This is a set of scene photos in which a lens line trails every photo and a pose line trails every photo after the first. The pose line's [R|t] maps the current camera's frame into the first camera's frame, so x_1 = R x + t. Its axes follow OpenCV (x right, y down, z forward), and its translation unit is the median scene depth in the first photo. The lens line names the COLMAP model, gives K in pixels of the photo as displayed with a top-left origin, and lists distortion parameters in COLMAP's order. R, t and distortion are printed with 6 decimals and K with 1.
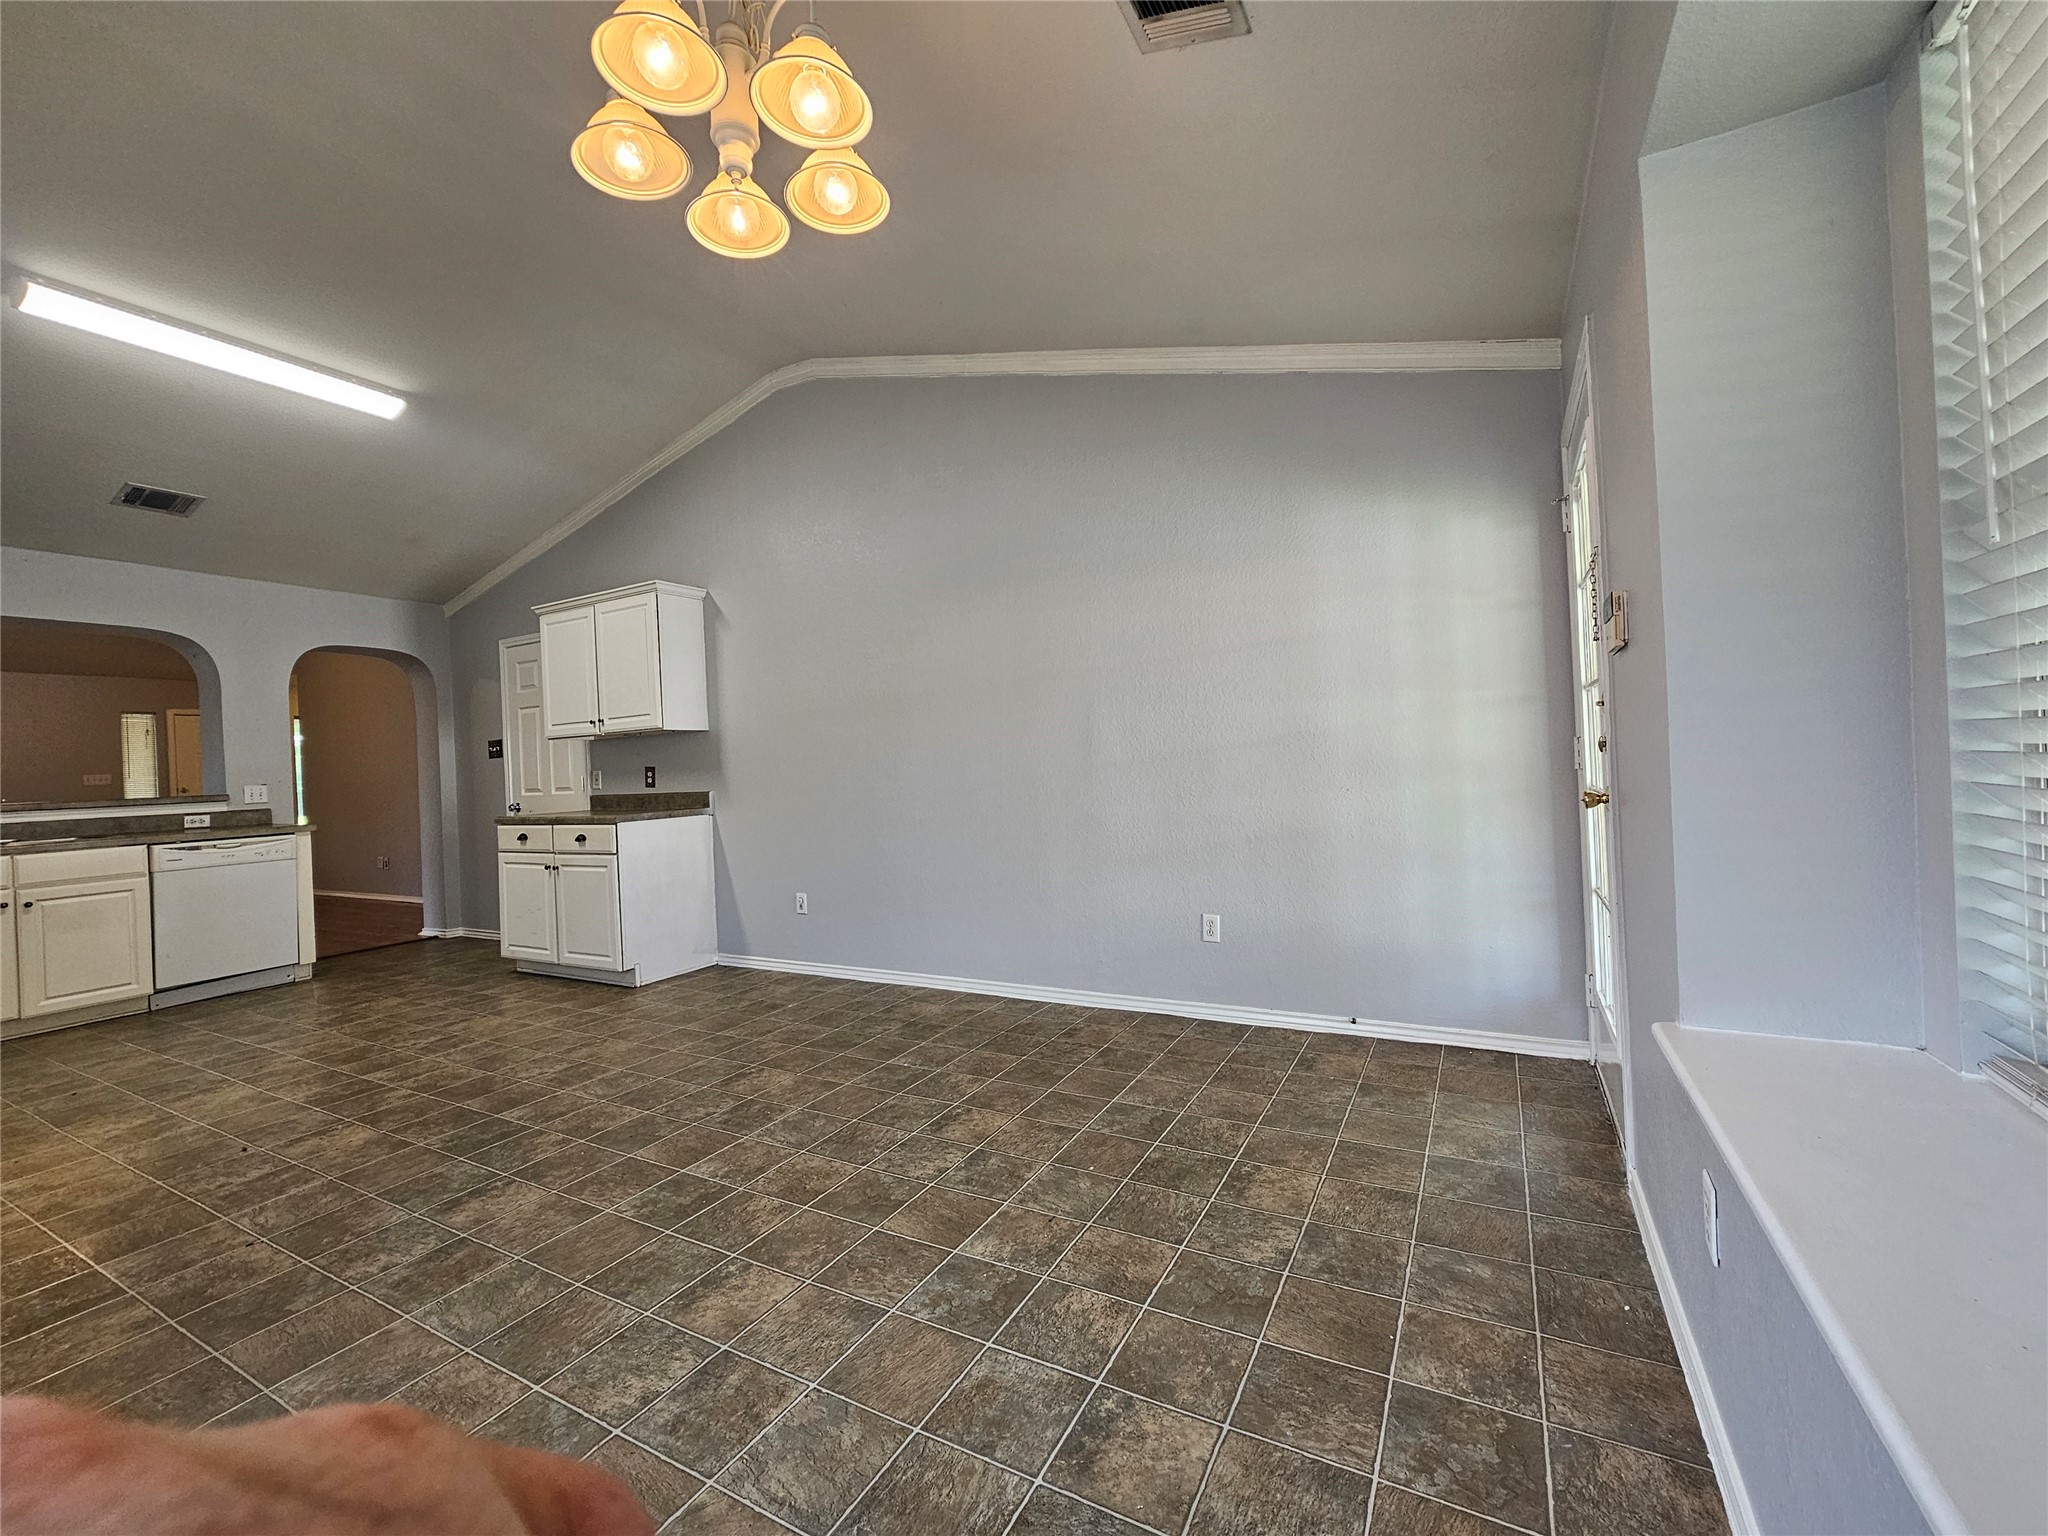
lens RADIAL K [[845.4, 0, 1024.0], [0, 845.4, 762.0], [0, 0, 1]] dist [-0.000638, -0.000508]
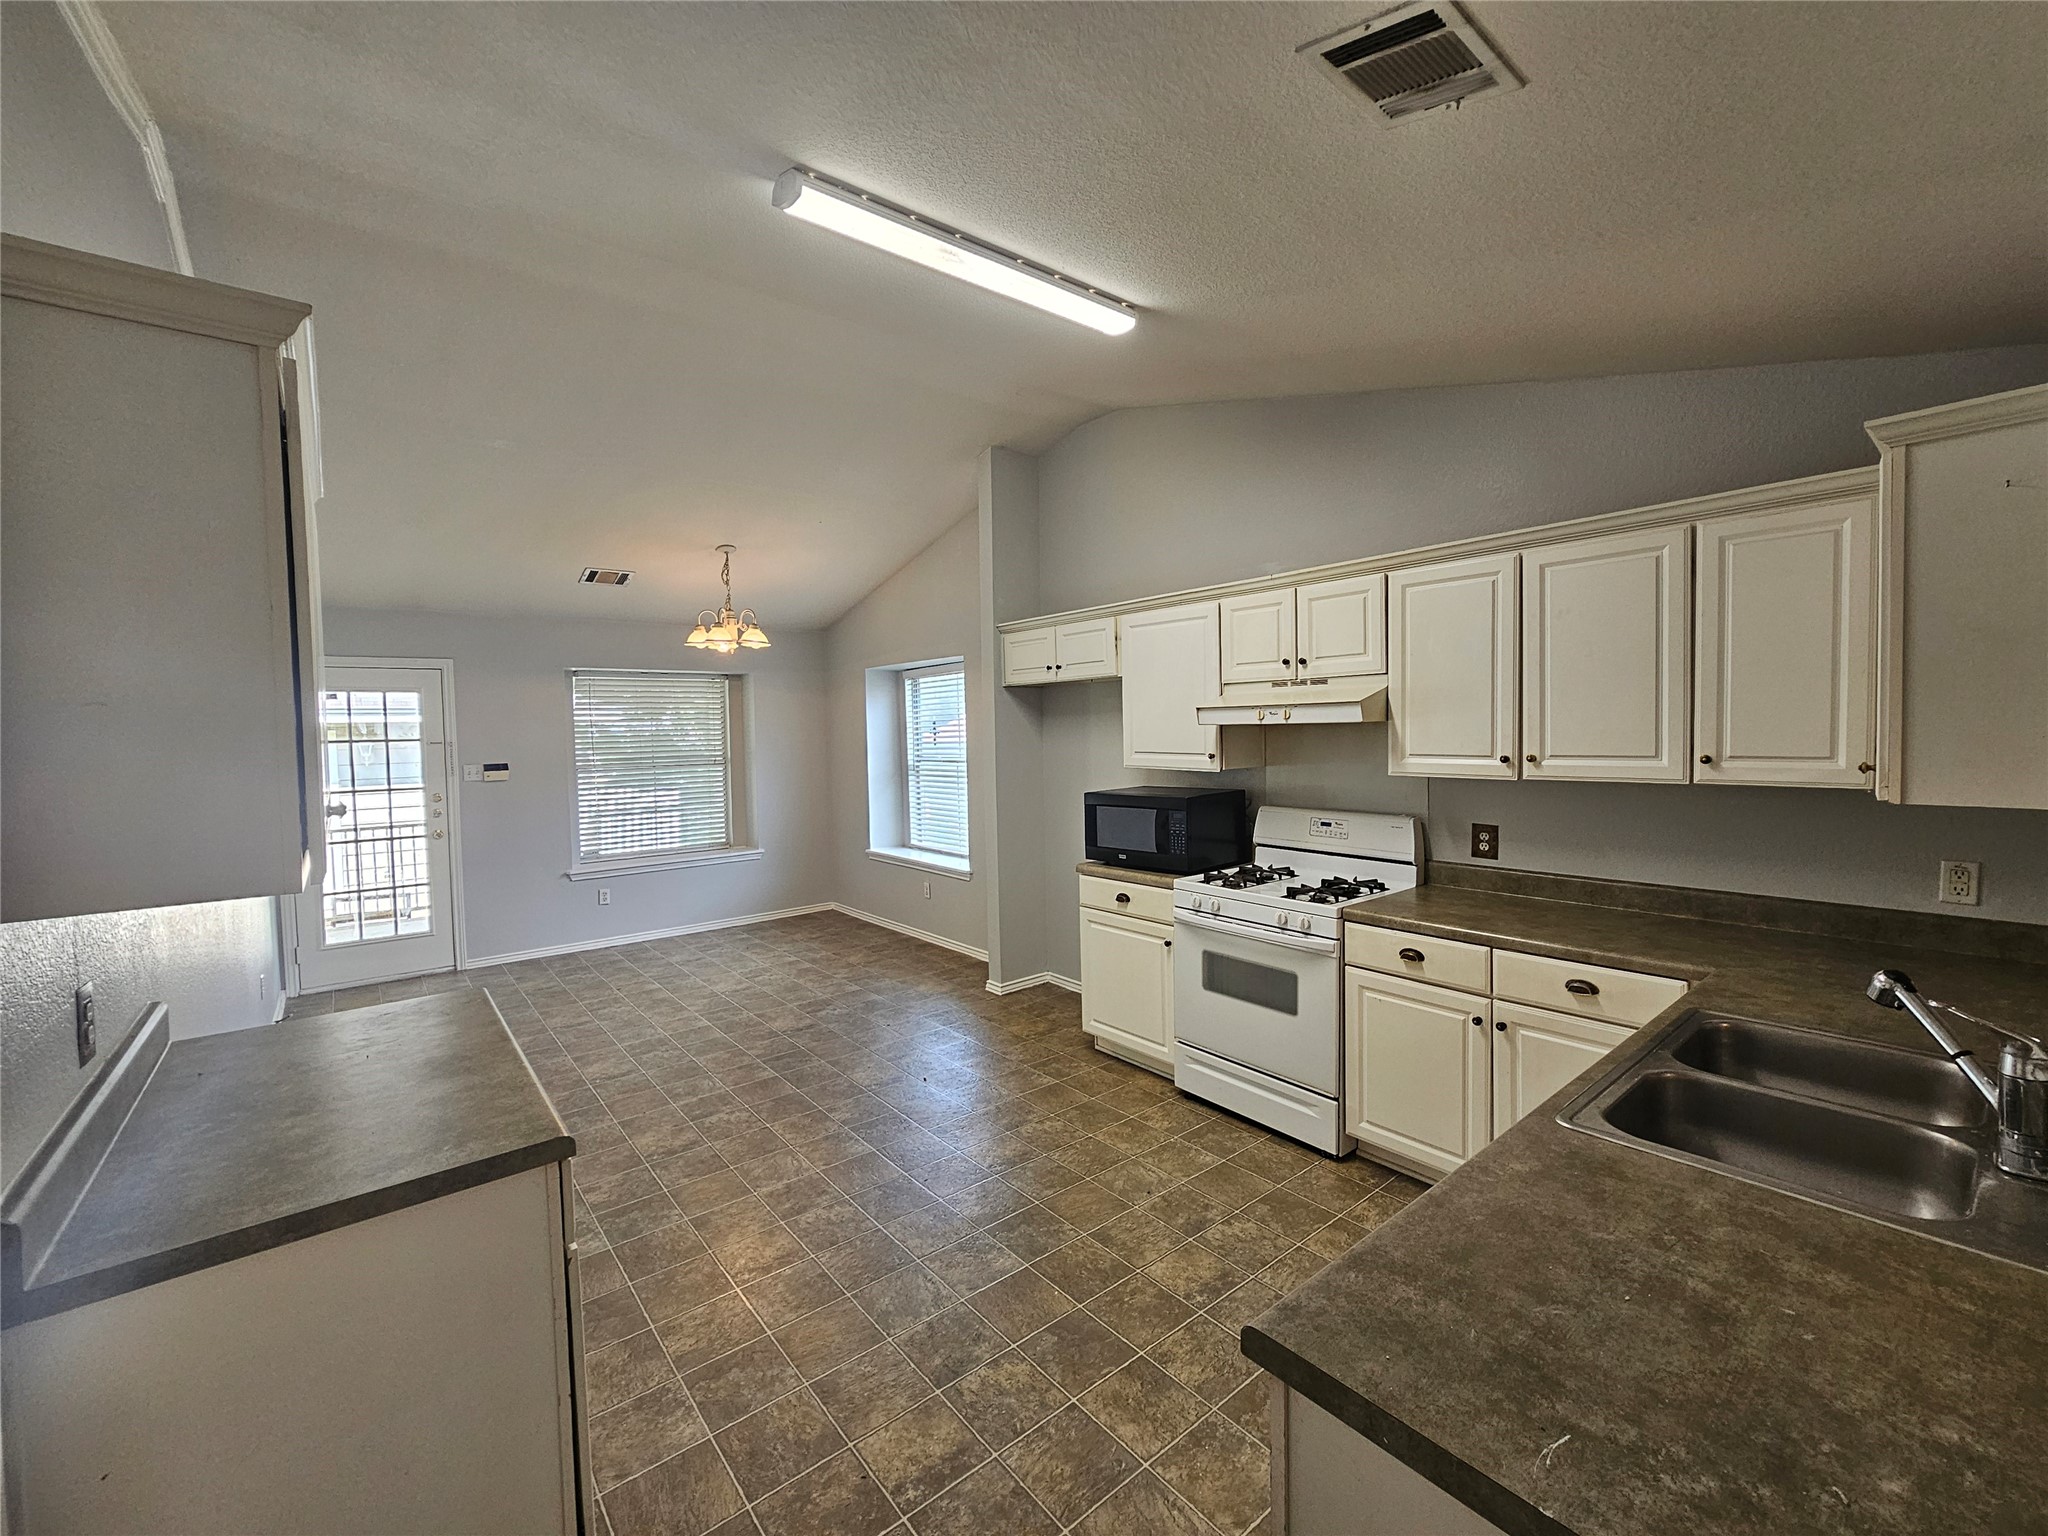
lens RADIAL K [[845.4, 0, 1024.0], [0, 845.4, 762.0], [0, 0, 1]] dist [-0.000638, -0.000508]
pose [[-0.924206, 0.048790, 0.378765, -1.587289], [0.063564, 0.997623, 0.026593, -0.107660], [-0.376567, 0.048653, -0.925111, 2.158031]]
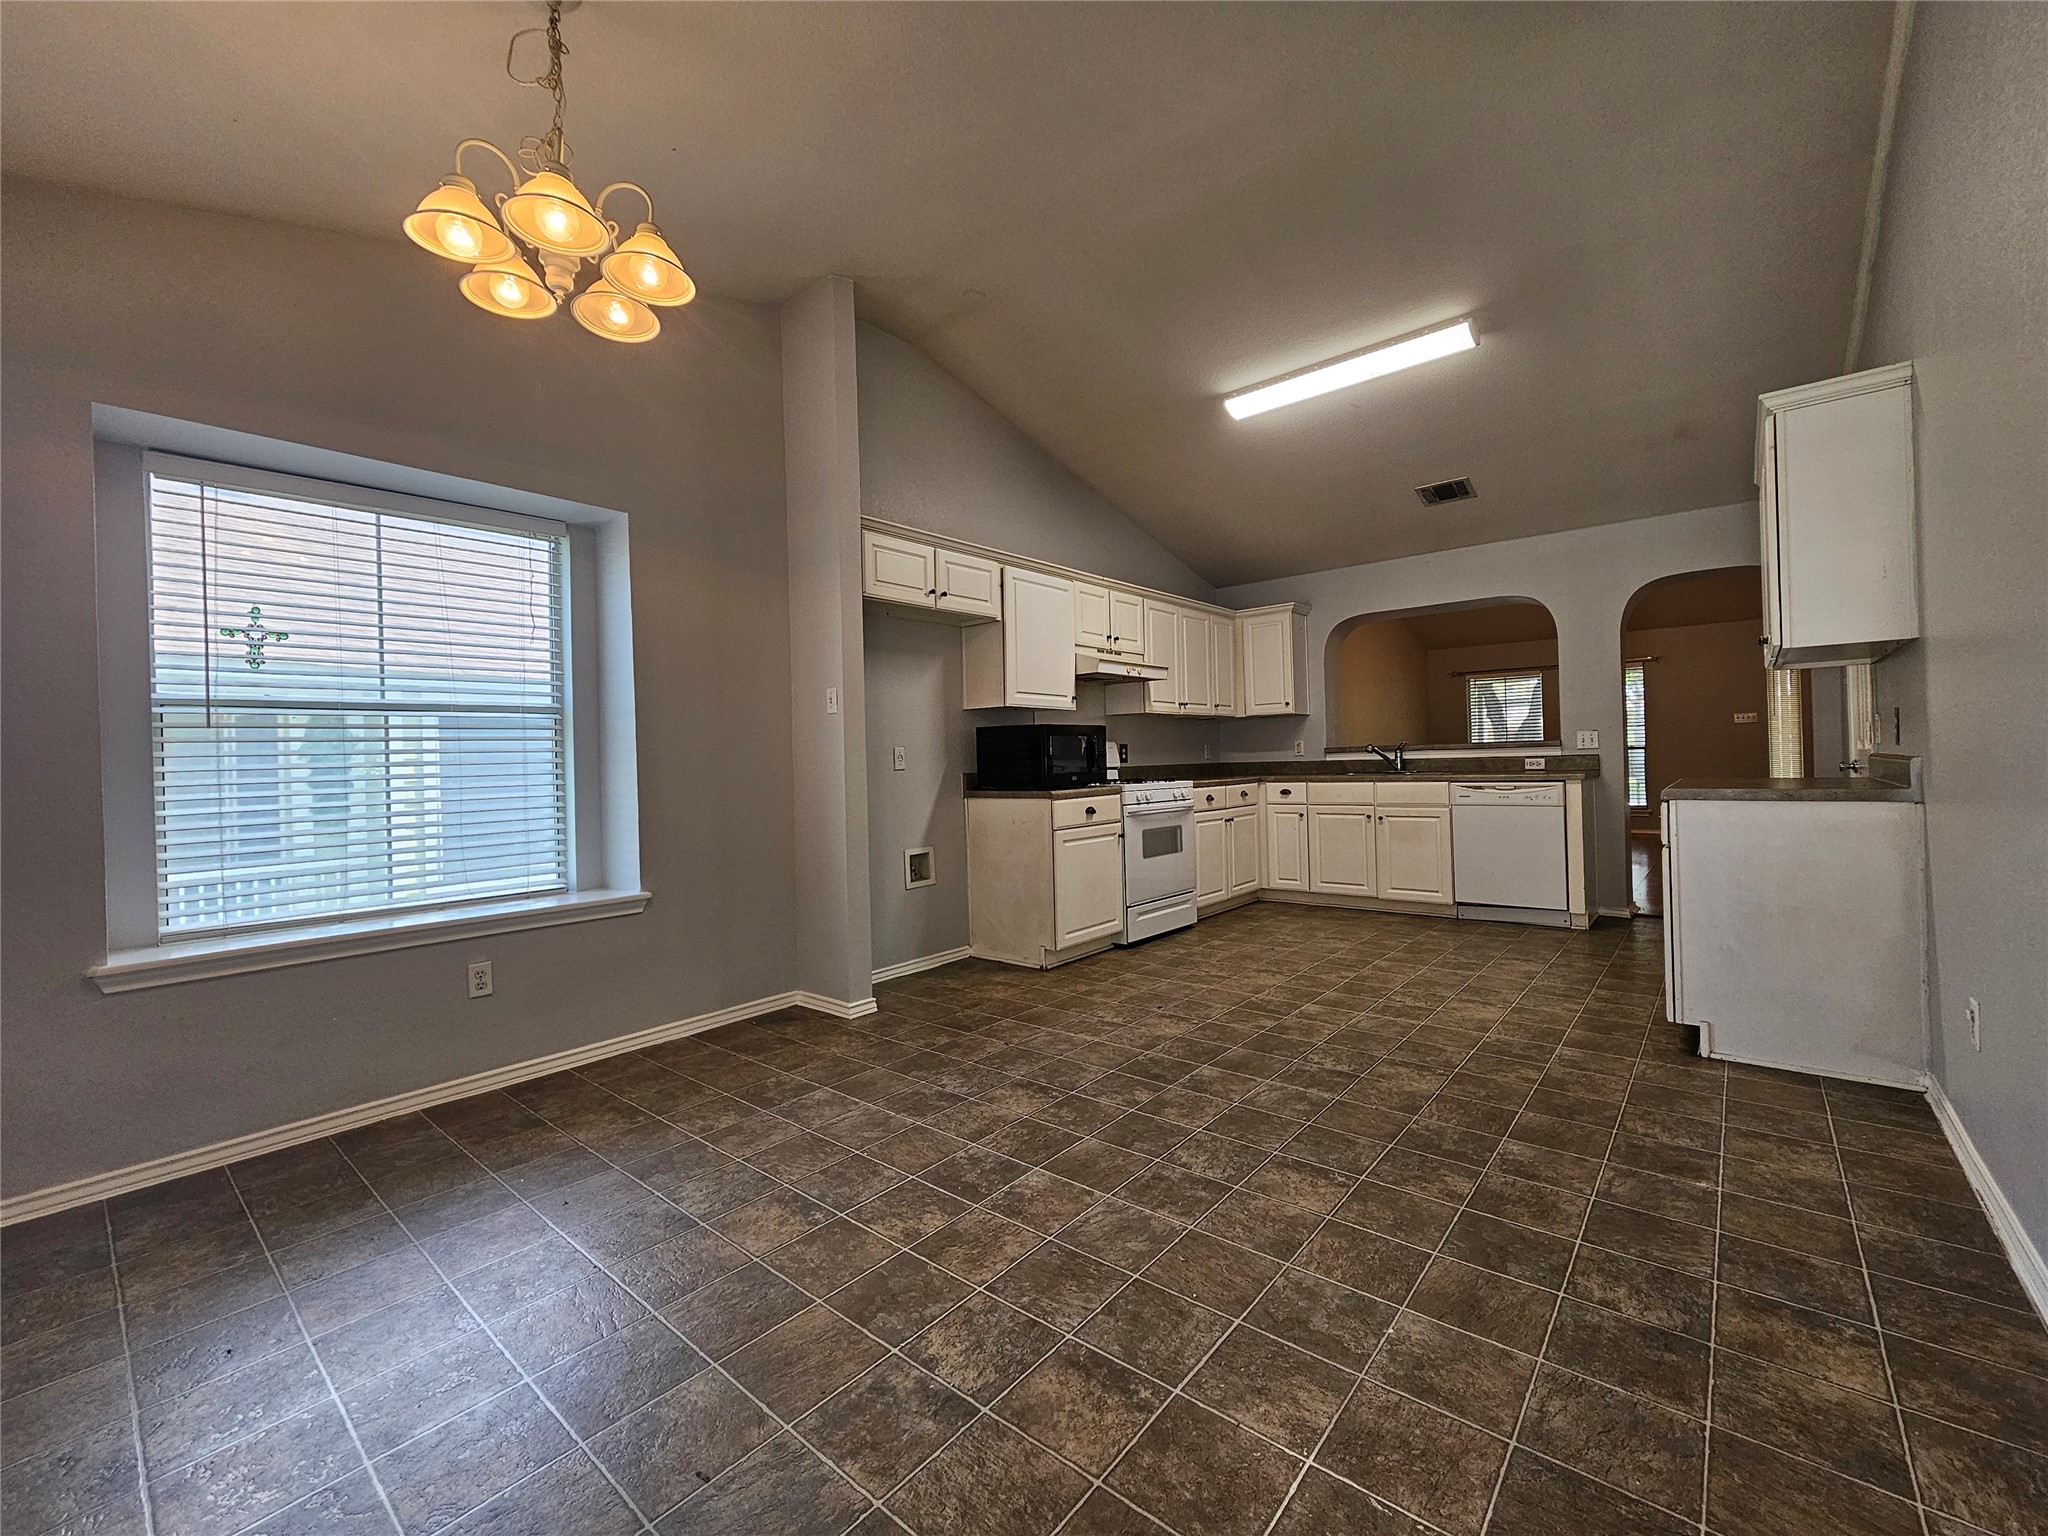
lens RADIAL K [[845.4, 0, 1024.0], [0, 845.4, 762.0], [0, 0, 1]] dist [-0.000638, -0.000508]
pose [[-0.198177, 0.049928, -0.978894, 0.427861], [0.035483, 0.998413, 0.043740, -0.007623], [0.979524, -0.026065, -0.199634, 1.023787]]
